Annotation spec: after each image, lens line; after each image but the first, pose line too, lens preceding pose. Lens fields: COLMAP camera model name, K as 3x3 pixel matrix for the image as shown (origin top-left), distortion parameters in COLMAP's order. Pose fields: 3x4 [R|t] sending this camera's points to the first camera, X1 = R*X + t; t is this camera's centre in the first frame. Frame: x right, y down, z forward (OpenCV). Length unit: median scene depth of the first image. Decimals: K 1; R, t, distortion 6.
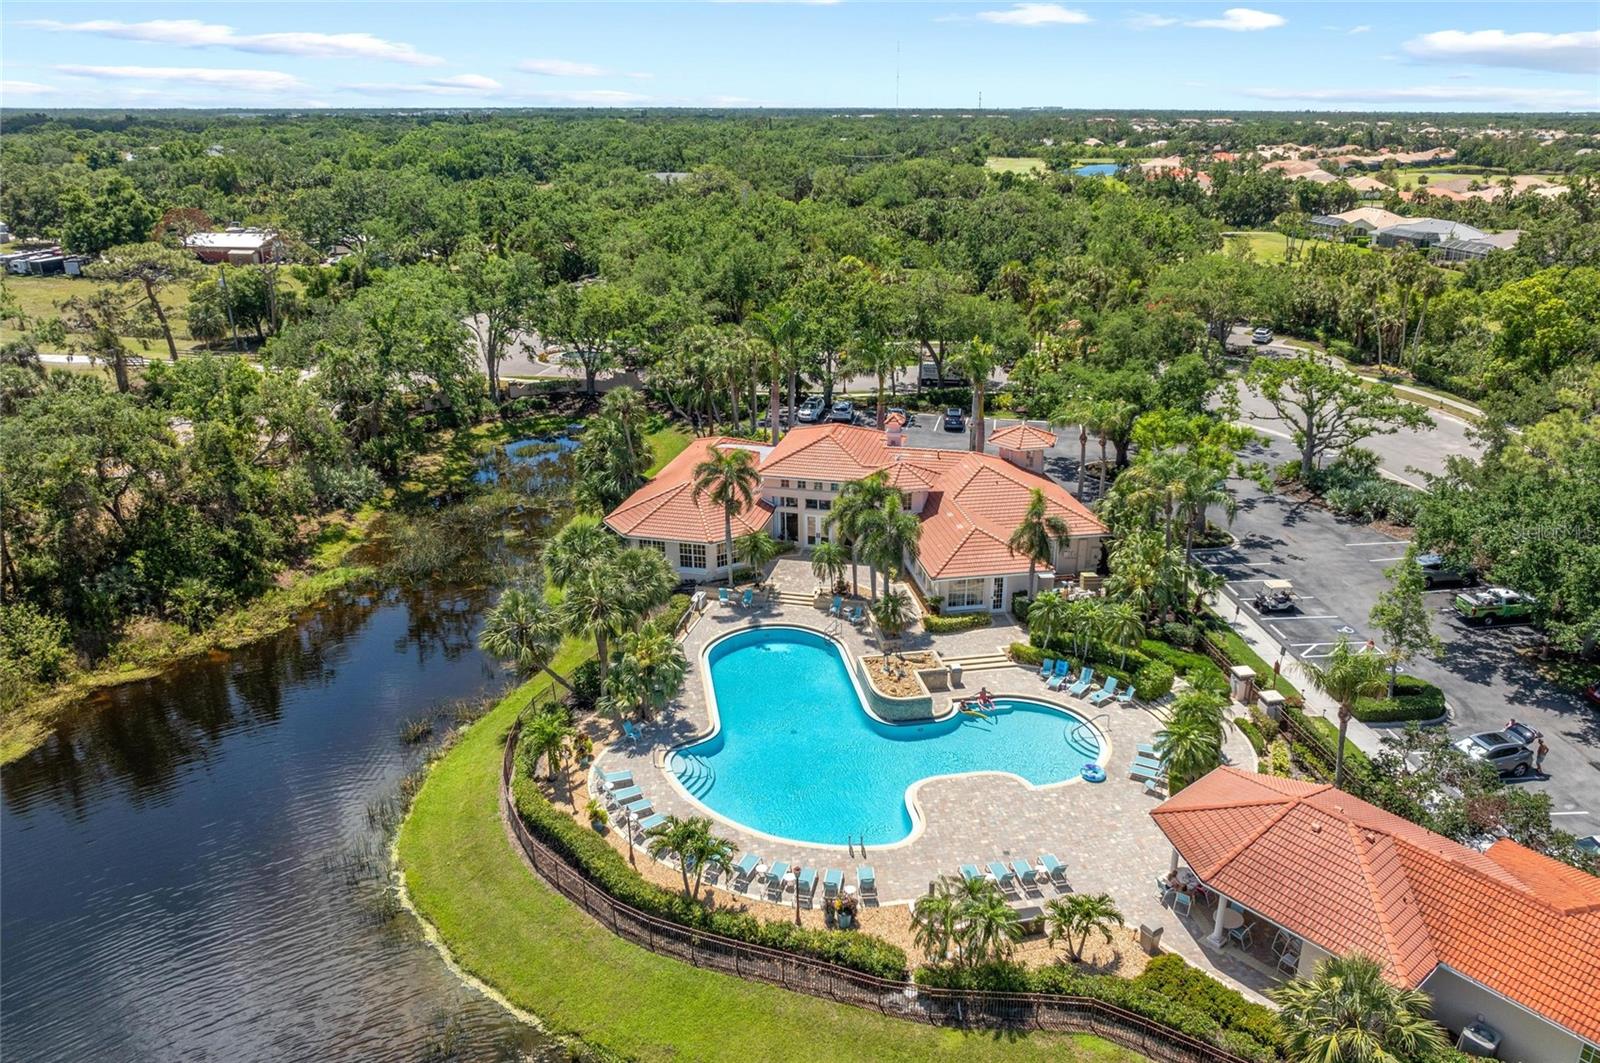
lens RADIAL K [[1100.3, 0, 806.6], [0, 1100.3, 527.4], [0, 0, 1]] dist [-0.032009, -0.000204]
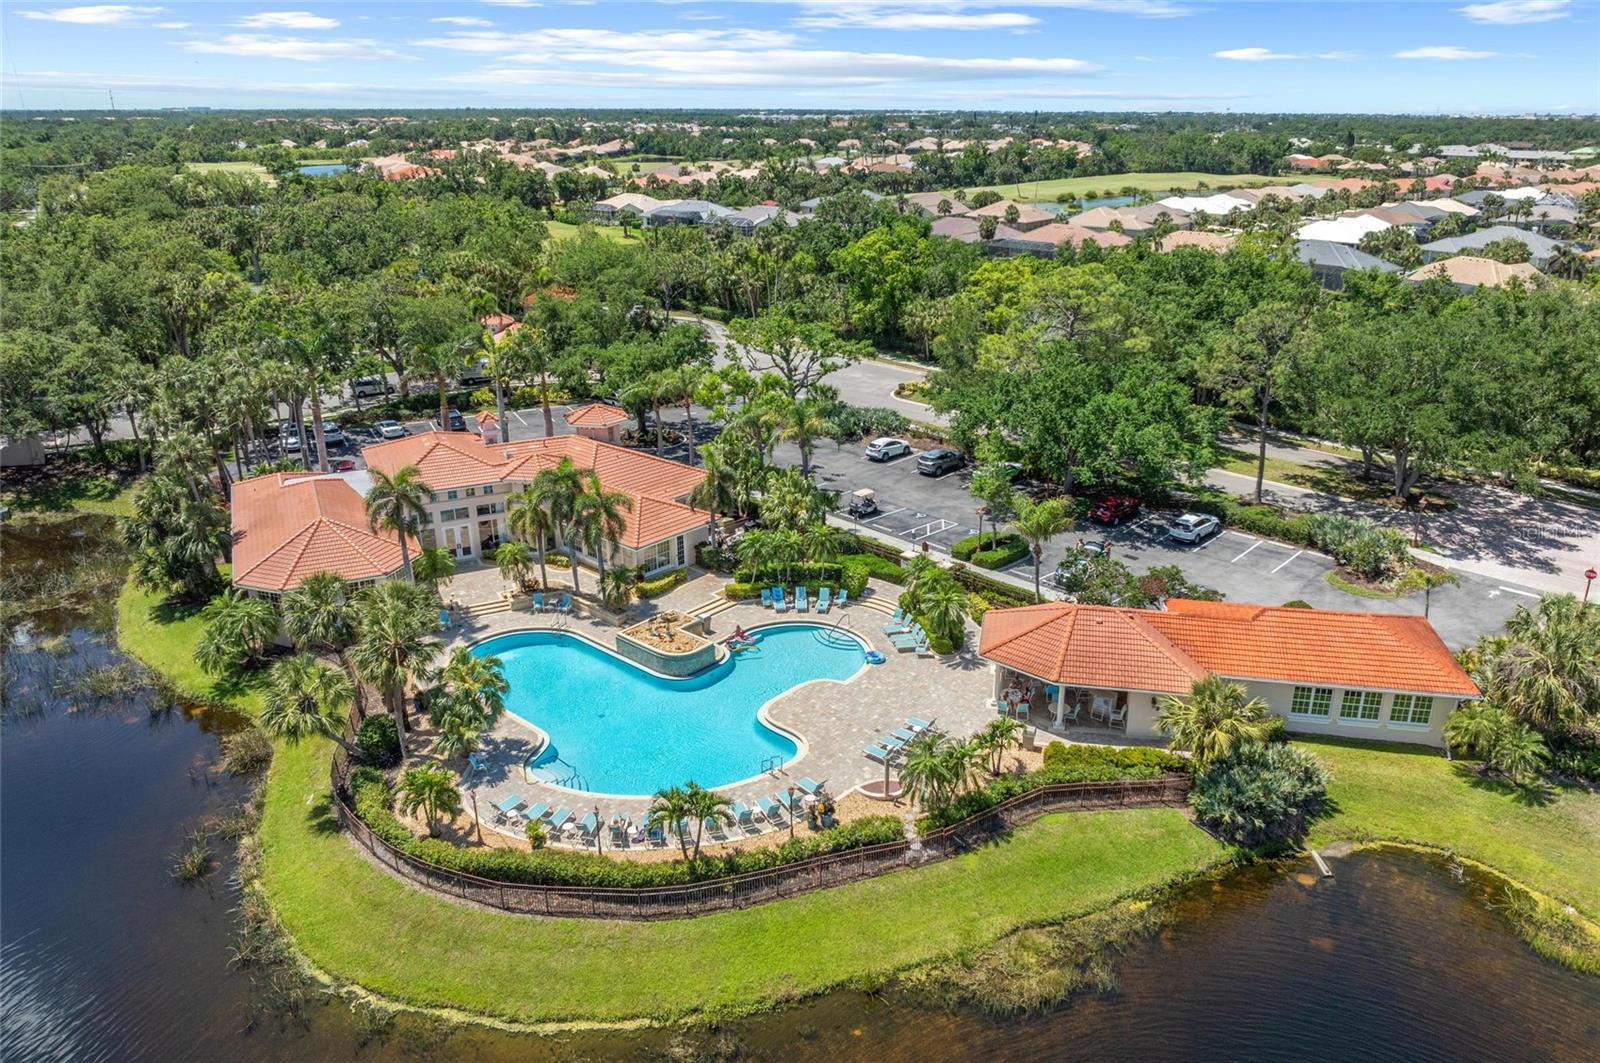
lens RADIAL K [[1108.9, 0, 800.0], [0, 1108.9, 531.5], [0, 0, 1]] dist [-0.034453, 0.001941]
pose [[0.777711, -0.220529, 0.588669, -0.375482], [0.219423, 0.972778, 0.074538, -0.013896], [-0.589083, 0.071199, 0.804930, 0.049967]]
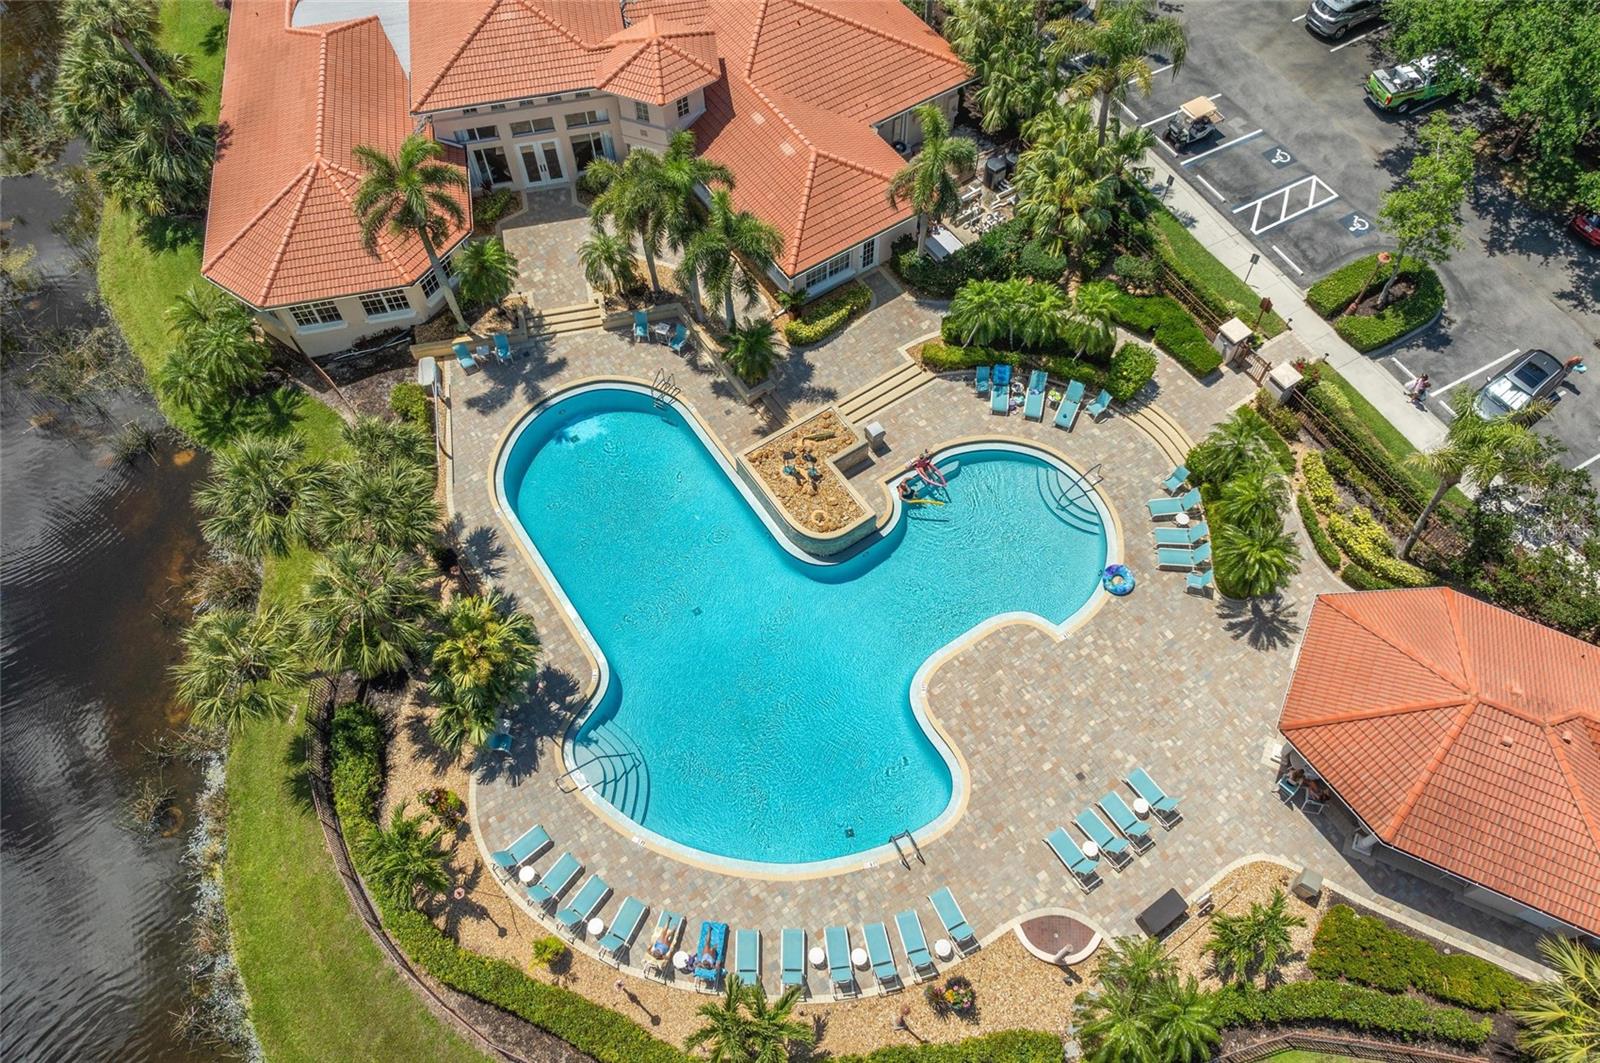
lens RADIAL K [[1108.9, 0, 800.0], [0, 1108.9, 531.5], [0, 0, 1]] dist [-0.034453, 0.001941]
pose [[0.911612, -0.356034, 0.205432, -0.068815], [0.148335, 0.751036, 0.643382, -0.257639], [-0.383353, -0.556043, 0.737467, 0.413993]]
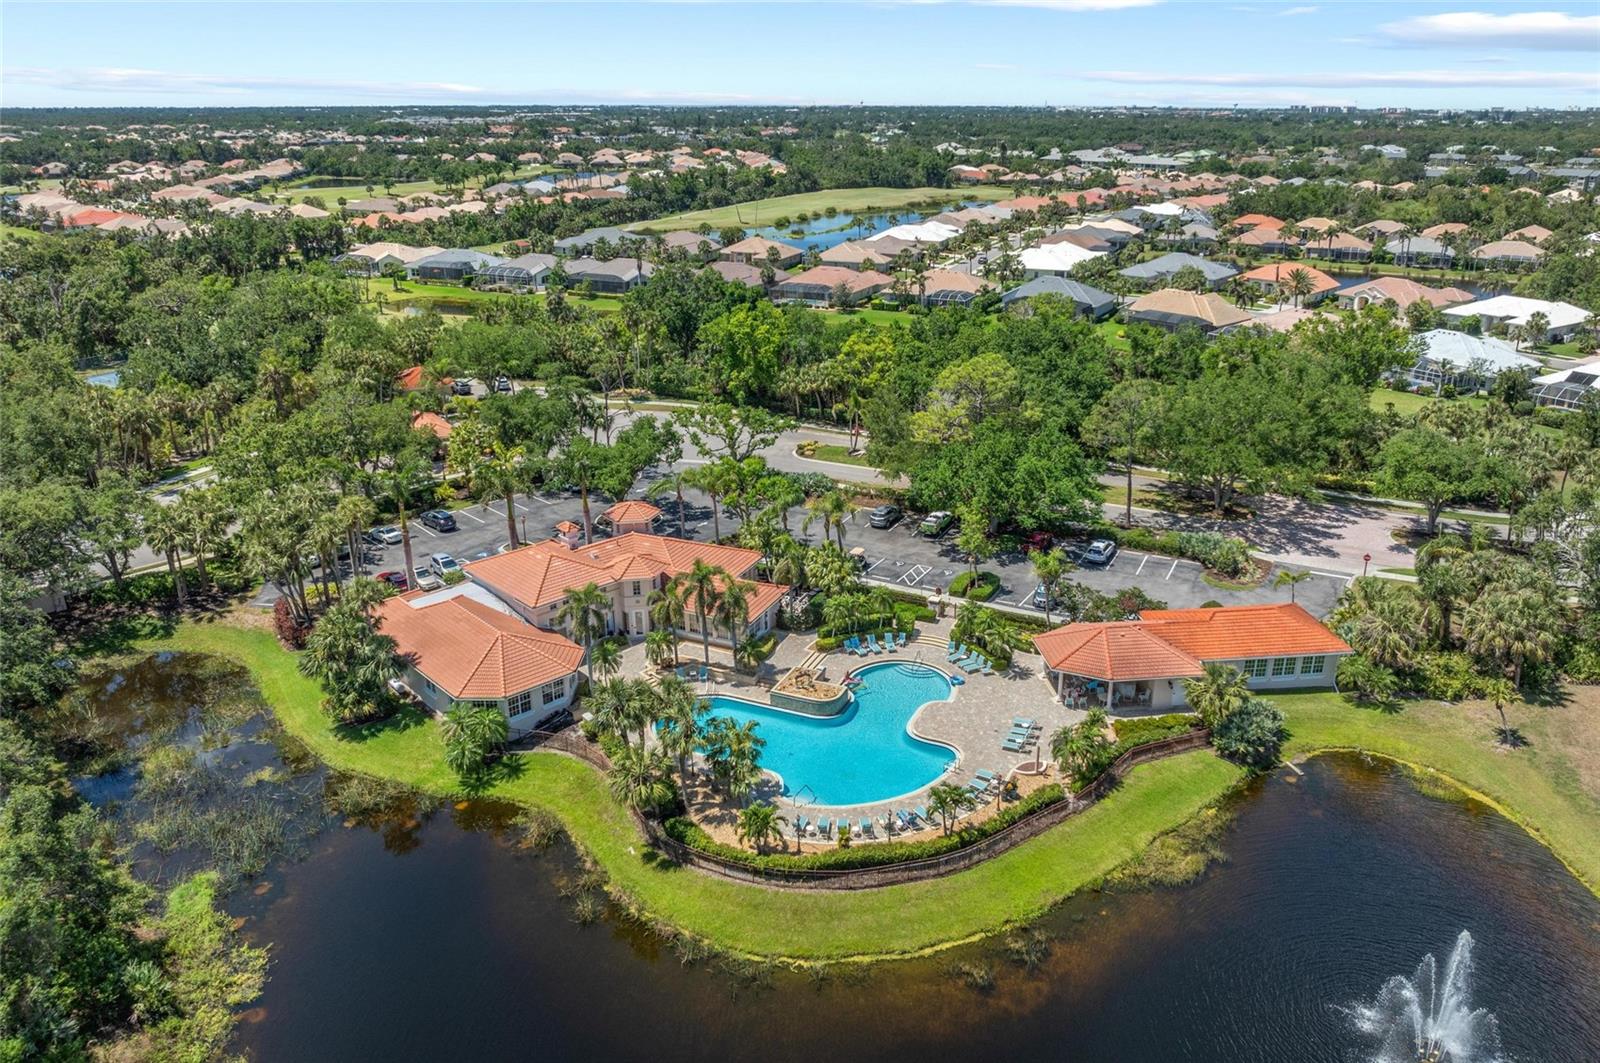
lens RADIAL K [[1108.7, 0, 809.8], [0, 1108.7, 564.8], [0, 0, 1]] dist [-0.002051, -0.034974]
pose [[0.554333, -0.314476, 0.770597, -0.852493], [0.293532, 0.940247, 0.172554, -0.228552], [-0.778816, 0.130543, 0.613518, 0.094688]]
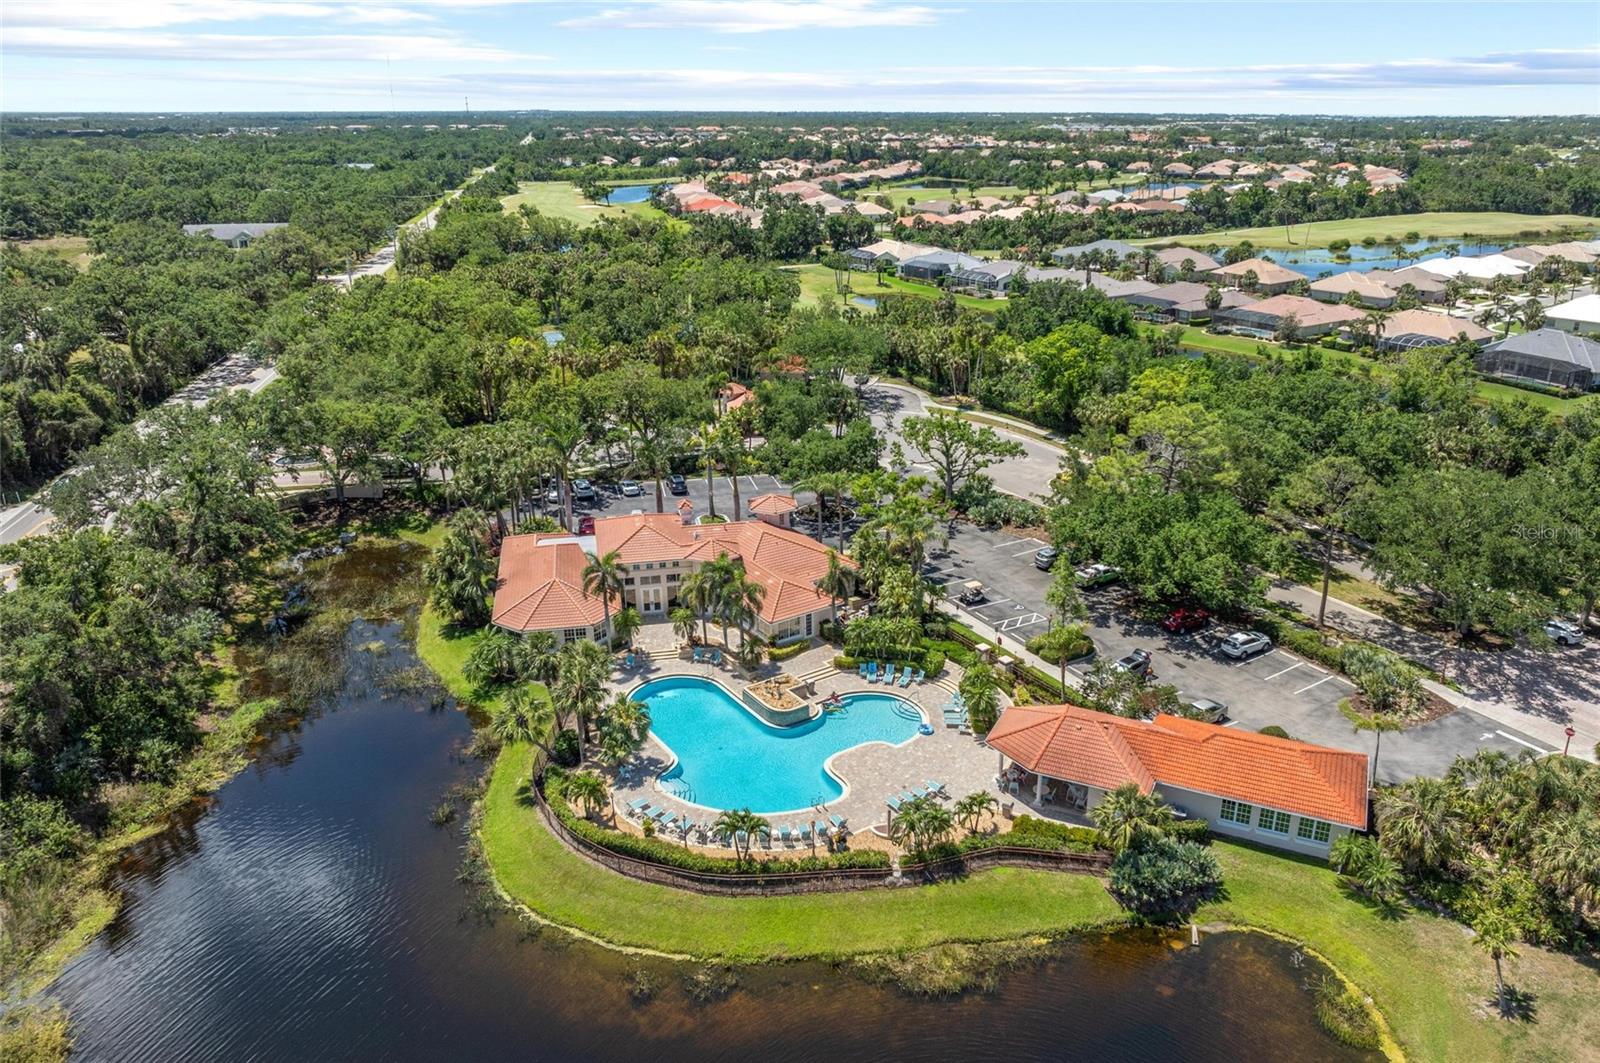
lens RADIAL K [[1100.3, 0, 806.6], [0, 1100.3, 527.4], [0, 0, 1]] dist [-0.032009, -0.000204]
pose [[0.909431, -0.144929, 0.389783, -0.367325], [0.146580, 0.988865, 0.025684, -0.101749], [-0.389165, 0.033777, 0.920548, -0.315403]]
